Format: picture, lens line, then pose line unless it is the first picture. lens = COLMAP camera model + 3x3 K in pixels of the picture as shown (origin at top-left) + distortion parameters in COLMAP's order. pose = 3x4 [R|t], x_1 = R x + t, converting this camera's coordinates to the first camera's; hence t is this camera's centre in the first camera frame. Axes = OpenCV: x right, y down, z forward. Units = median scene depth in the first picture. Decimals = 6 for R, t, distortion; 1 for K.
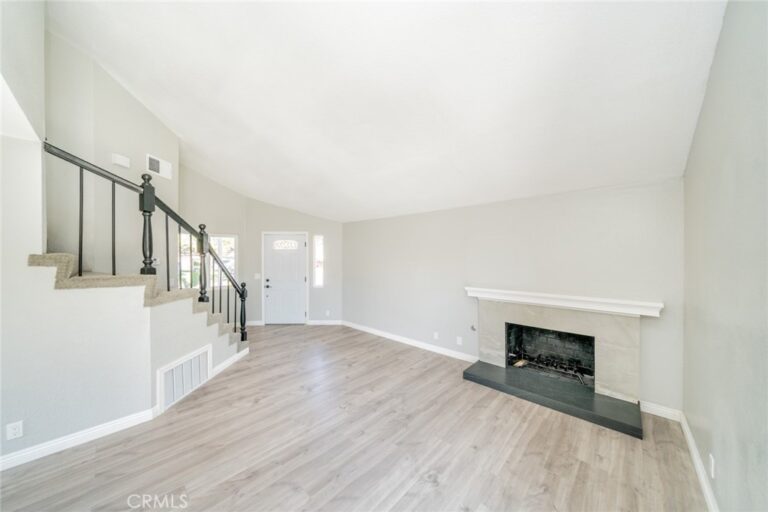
lens RADIAL K [[261.2, 0, 380.1], [0, 261.2, 257.3], [0, 0, 1]] dist [-0.006754, -0.000003]
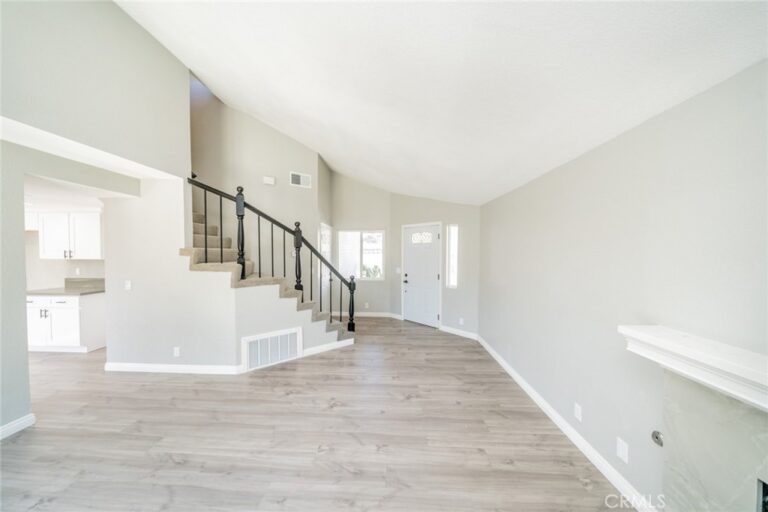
lens RADIAL K [[261.2, 0, 380.1], [0, 261.2, 257.3], [0, 0, 1]] dist [-0.006754, -0.000003]
pose [[0.651492, 0.019067, -0.758416, 0.449508], [-0.004287, 0.999761, 0.021452, 0.002550], [0.758643, -0.010724, 0.651418, 0.544326]]
